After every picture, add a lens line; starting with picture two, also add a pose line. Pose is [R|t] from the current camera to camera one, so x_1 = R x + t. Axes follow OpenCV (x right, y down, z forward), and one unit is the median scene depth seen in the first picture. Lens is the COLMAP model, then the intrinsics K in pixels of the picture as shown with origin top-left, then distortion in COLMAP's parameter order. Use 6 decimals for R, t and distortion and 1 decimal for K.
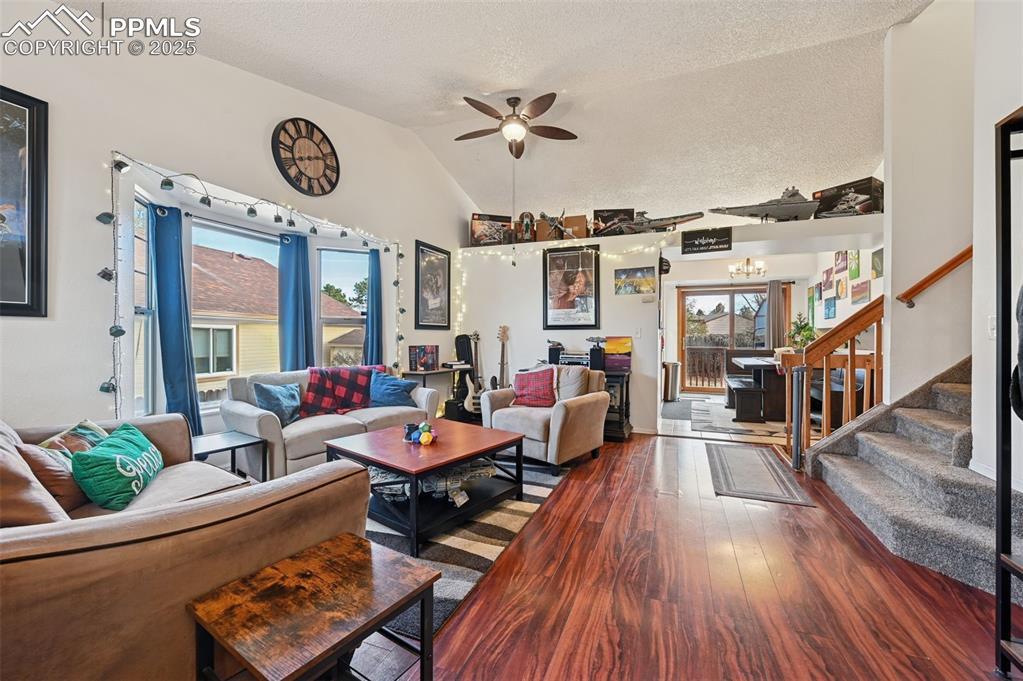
lens RADIAL K [[397.9, 0, 530.7], [0, 397.9, 342.0], [0, 0, 1]] dist [-0.001243, -0.000087]
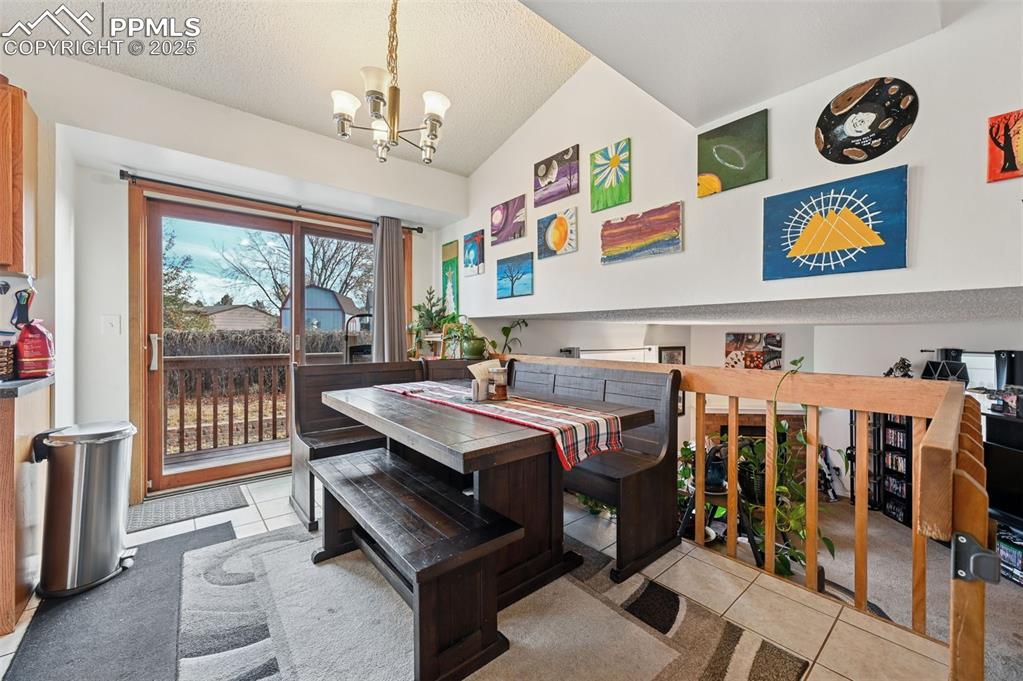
lens RADIAL K [[397.9, 0, 530.7], [0, 397.9, 342.0], [0, 0, 1]] dist [-0.001243, -0.000087]
pose [[0.455638, -0.012530, 0.890077, 0.259264], [0.007254, 0.999920, 0.010363, -0.004911], [-0.890135, 0.001735, 0.455693, 0.637831]]
